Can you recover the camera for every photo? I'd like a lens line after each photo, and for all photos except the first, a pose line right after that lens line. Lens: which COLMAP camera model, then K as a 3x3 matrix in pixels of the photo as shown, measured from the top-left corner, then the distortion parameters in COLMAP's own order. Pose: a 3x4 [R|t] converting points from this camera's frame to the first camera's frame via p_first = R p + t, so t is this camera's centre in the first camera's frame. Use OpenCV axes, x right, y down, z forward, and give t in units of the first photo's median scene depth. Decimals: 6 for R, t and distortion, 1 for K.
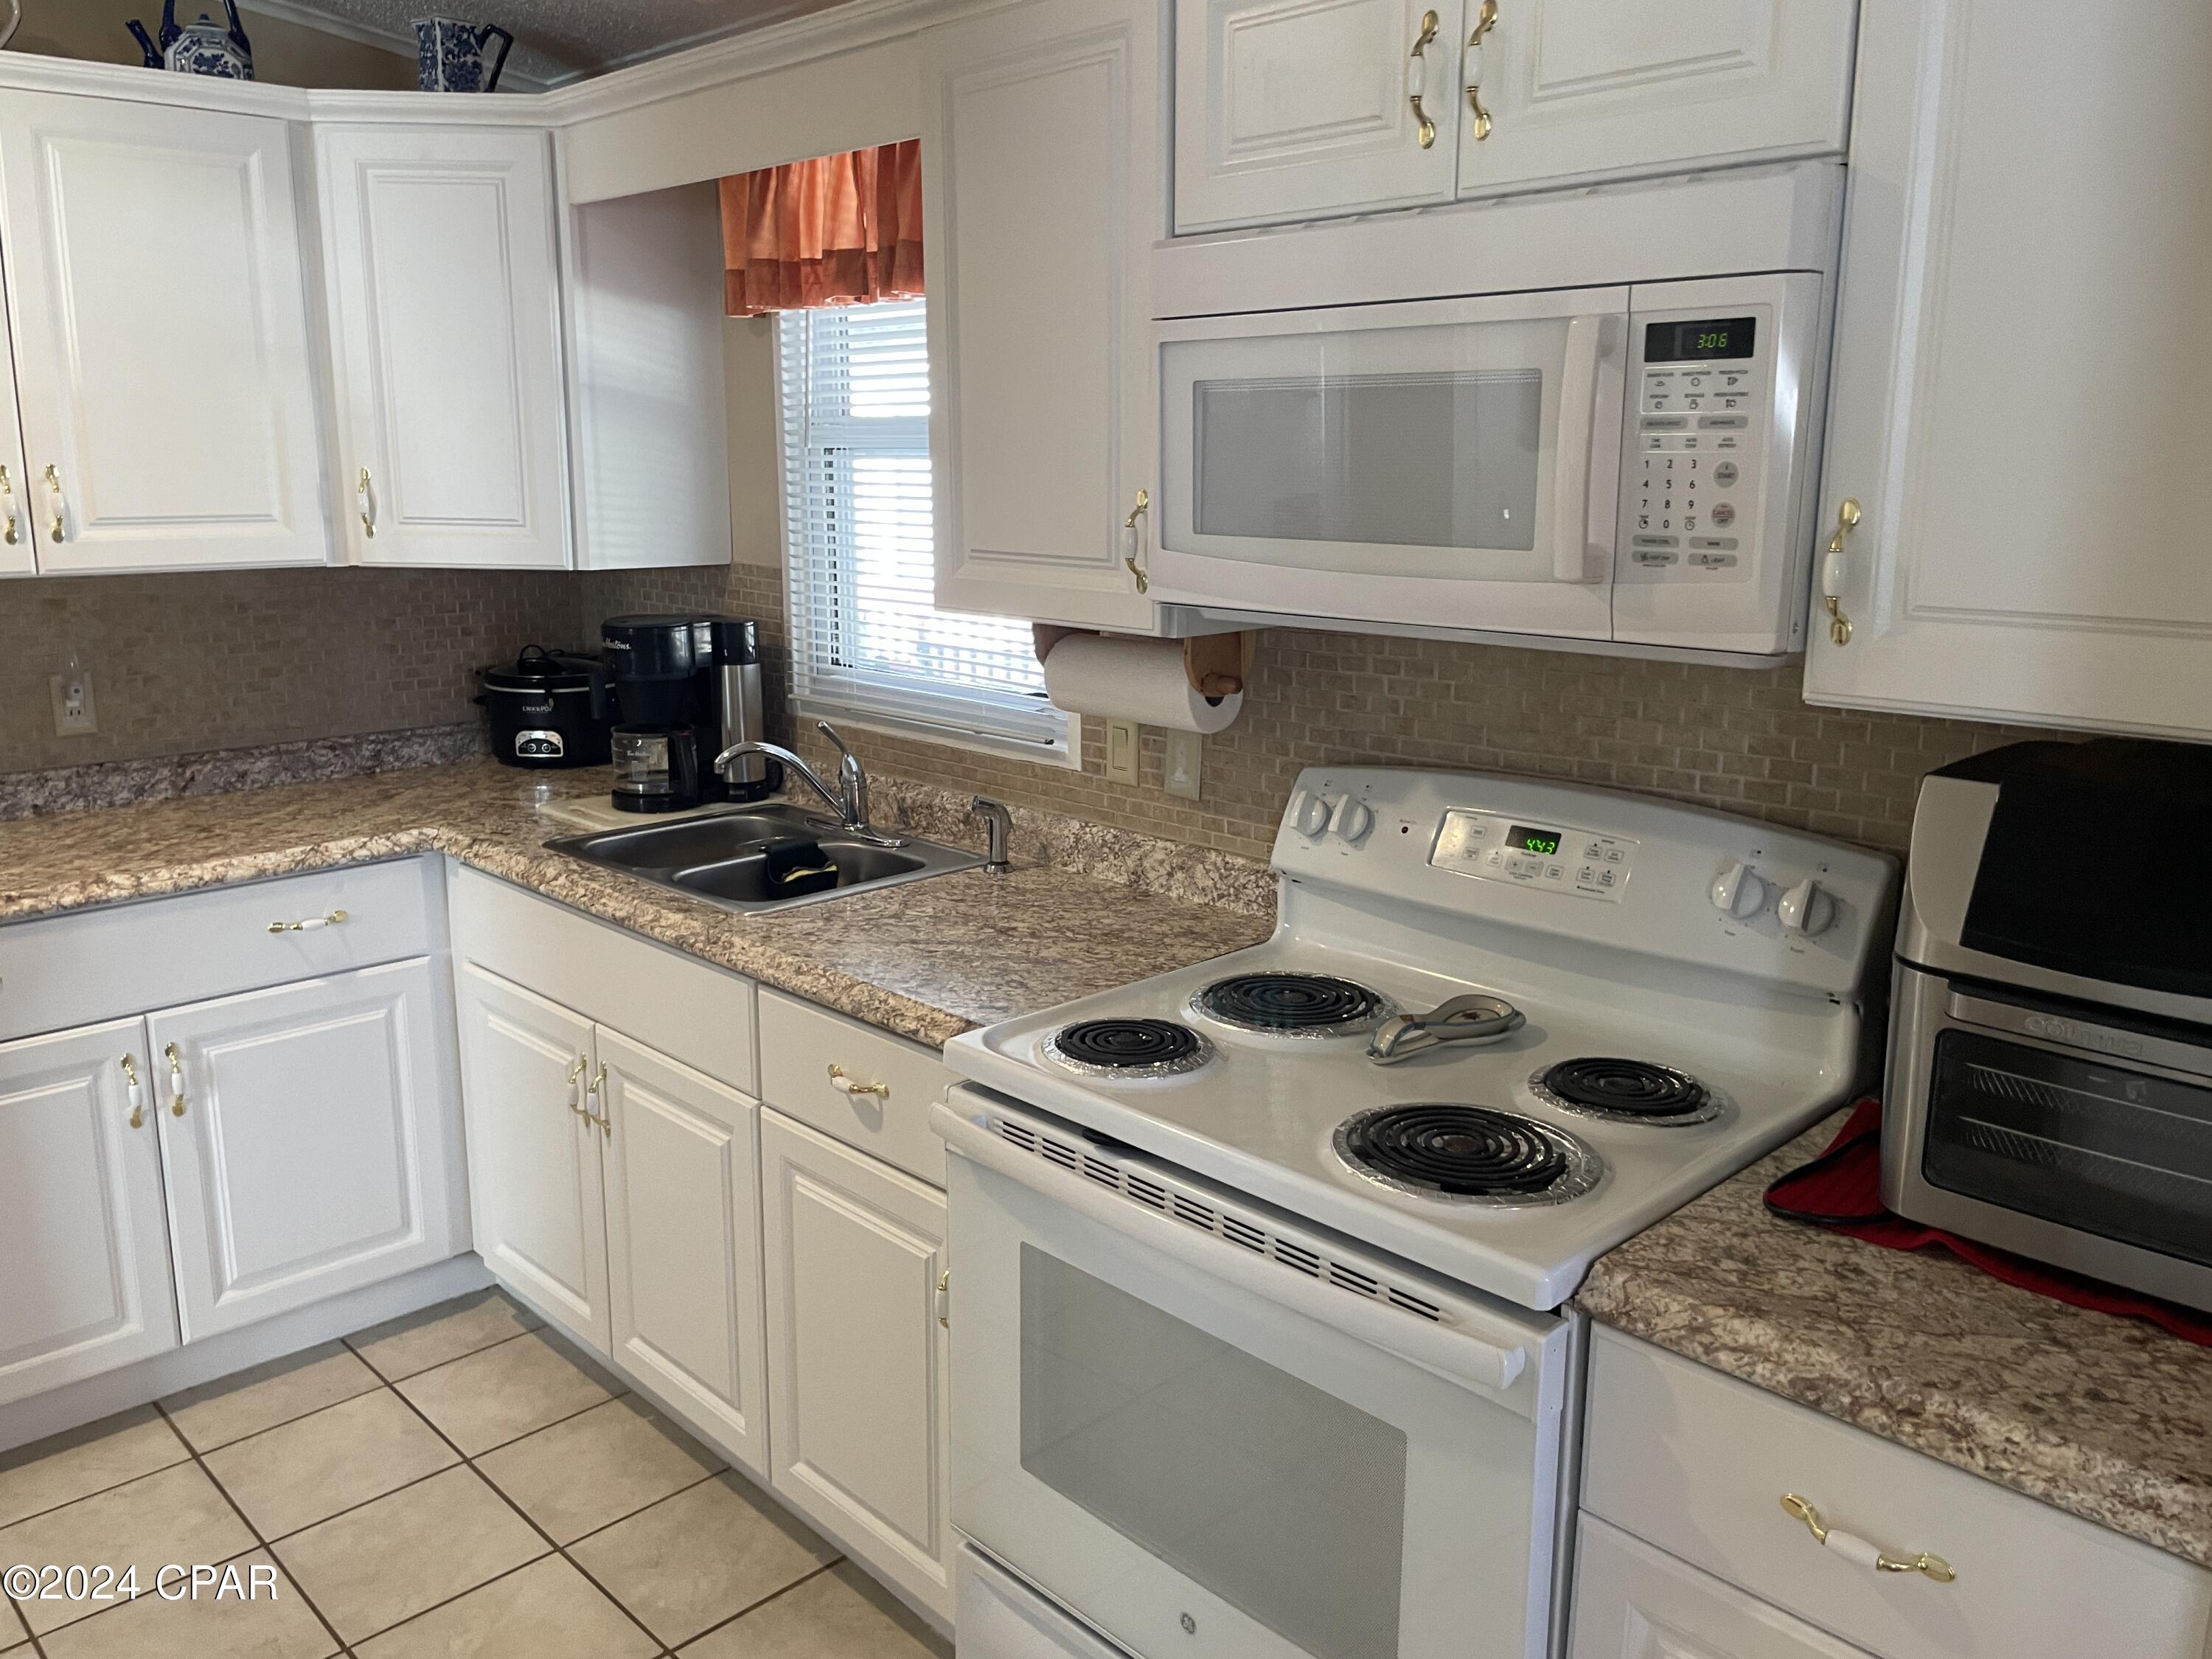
lens RADIAL K [[1686.6, 0, 1088.7], [0, 1686.6, 814.8], [0, 0, 1]] dist [0.095183, -0.134715]
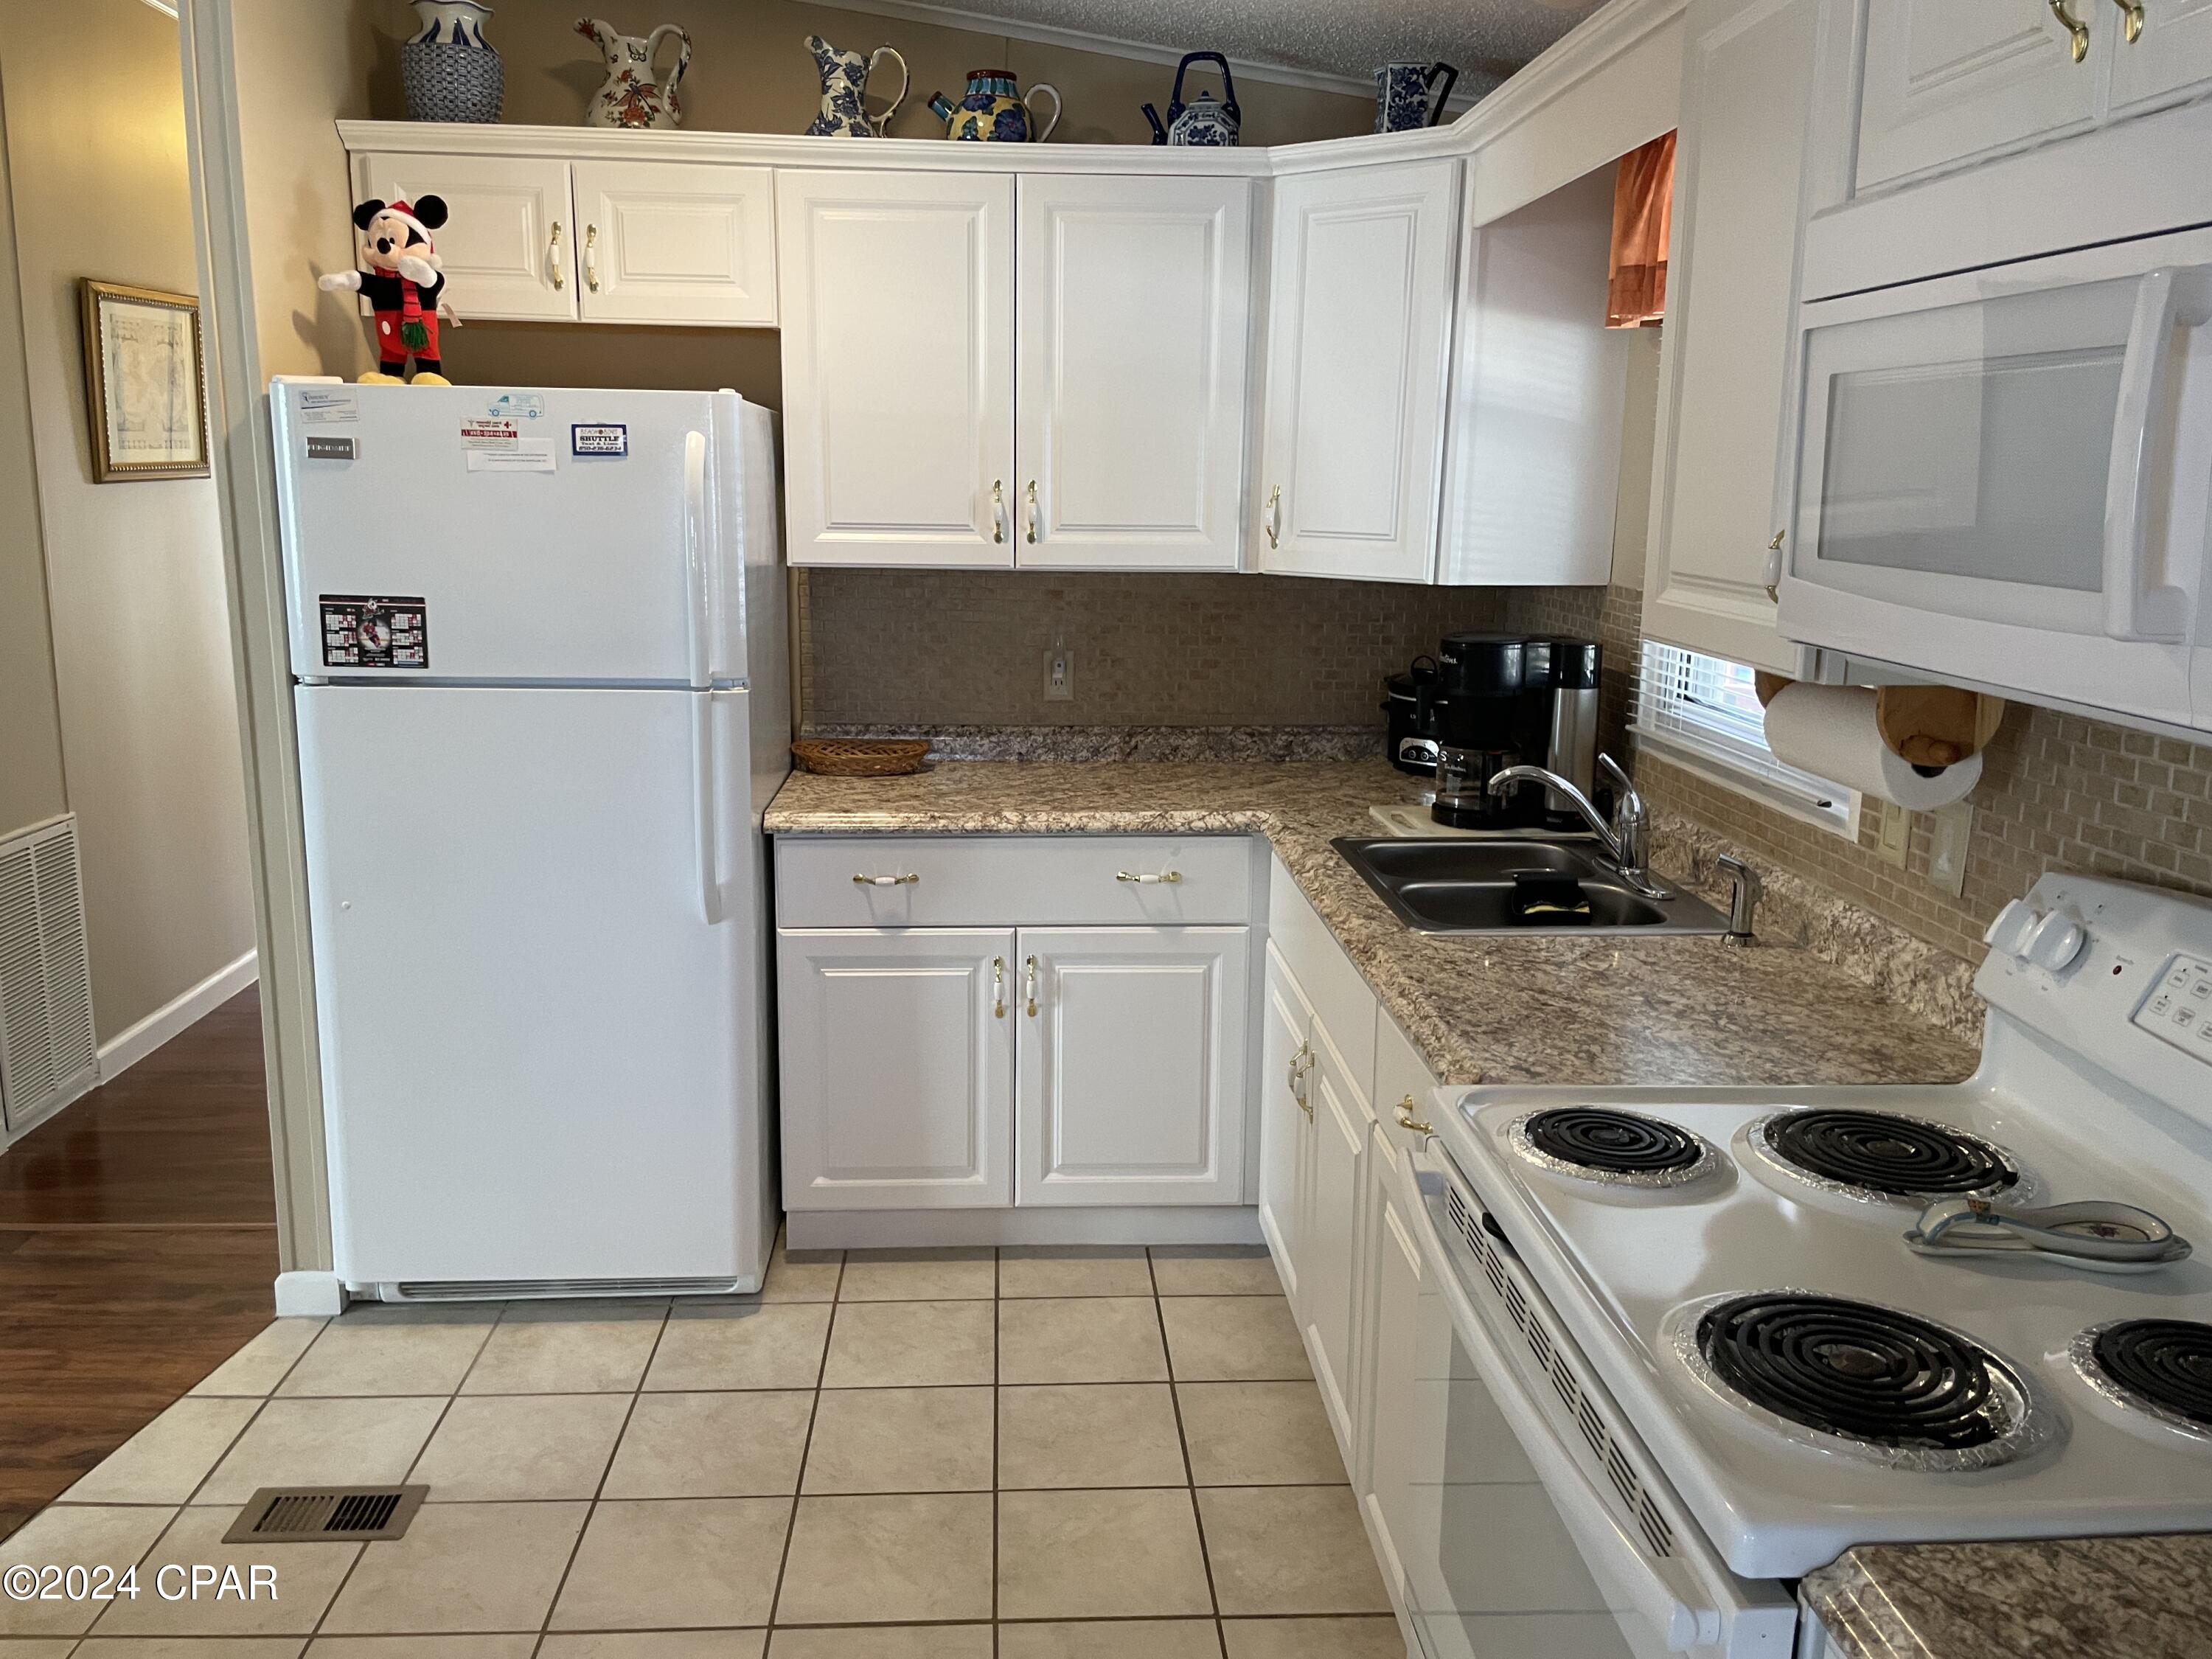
lens RADIAL K [[1686.6, 0, 1066.7], [0, 1686.6, 807.5], [0, 0, 1]] dist [0.095183, -0.134715]
pose [[0.749034, 0.133062, -0.649032, 0.239507], [-0.145564, 0.988740, 0.034715, -0.015385], [0.646343, 0.068473, 0.759969, 0.097376]]
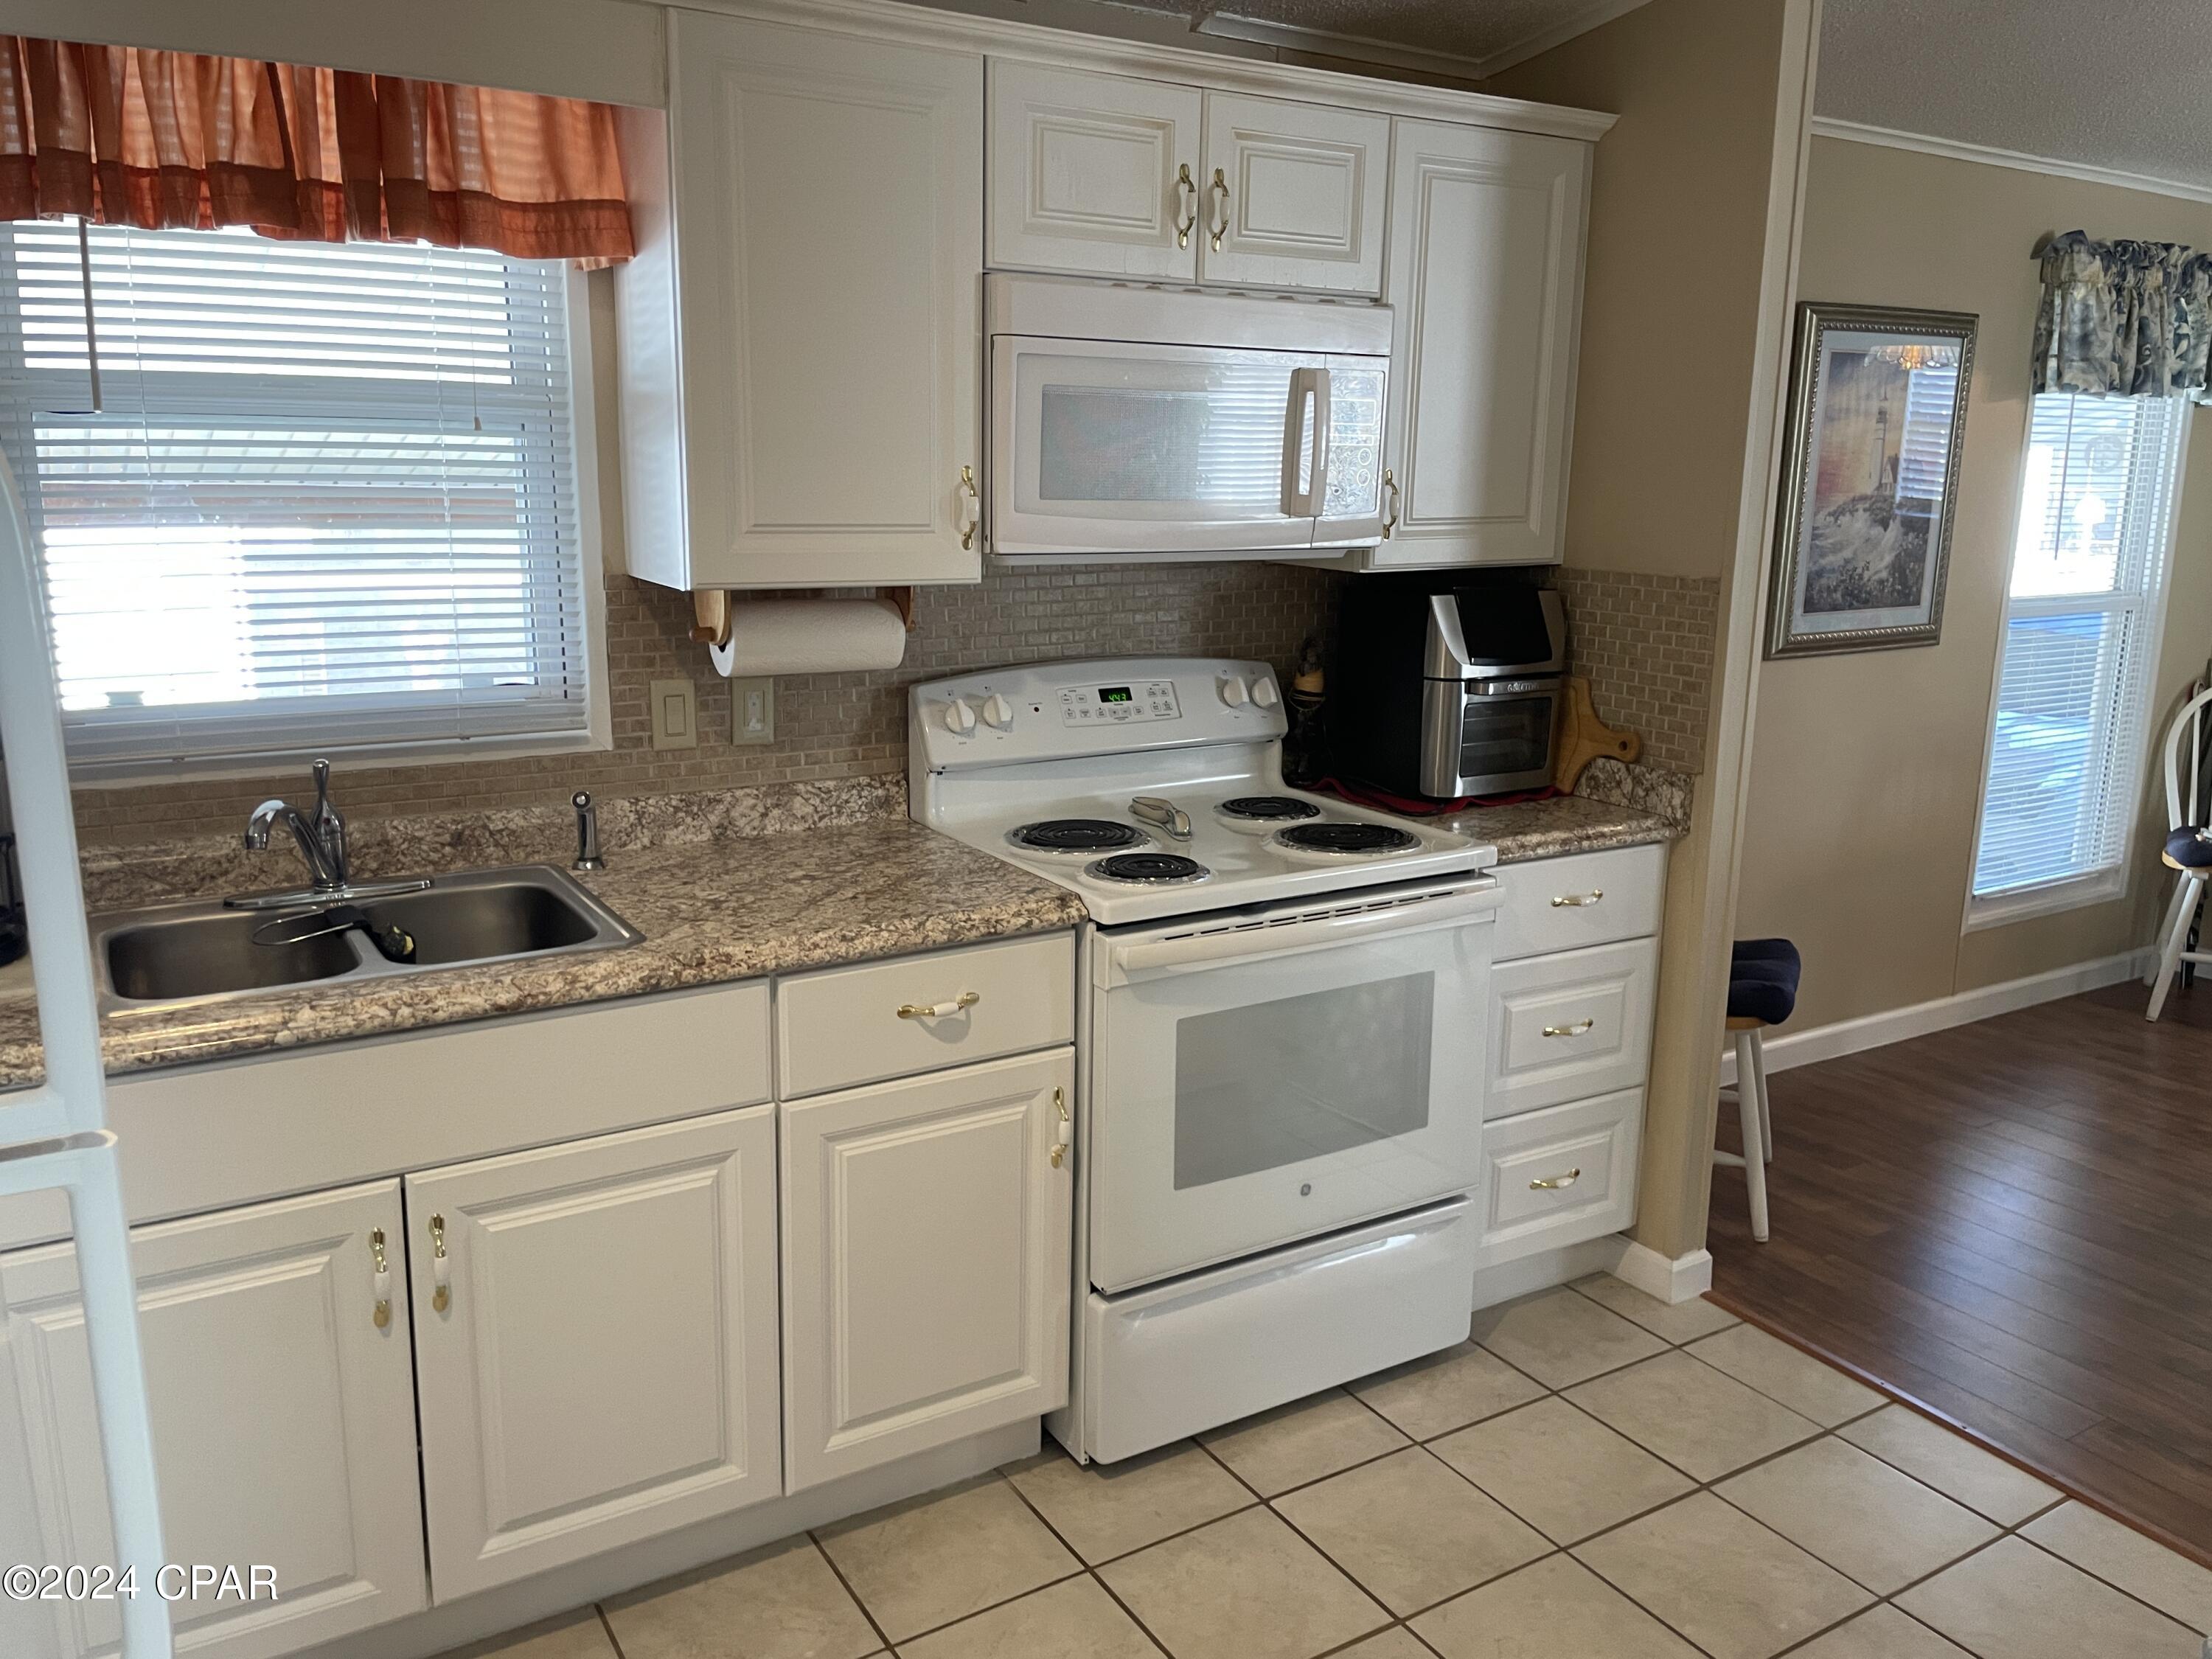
lens RADIAL K [[1686.6, 0, 1096.9], [0, 1686.6, 810.3], [0, 0, 1]] dist [0.095183, -0.134715]
pose [[0.211922, -0.199211, 0.956767, -0.871832], [0.188802, 0.968906, 0.159919, -0.093712], [-0.958876, 0.146749, 0.242944, 0.468462]]
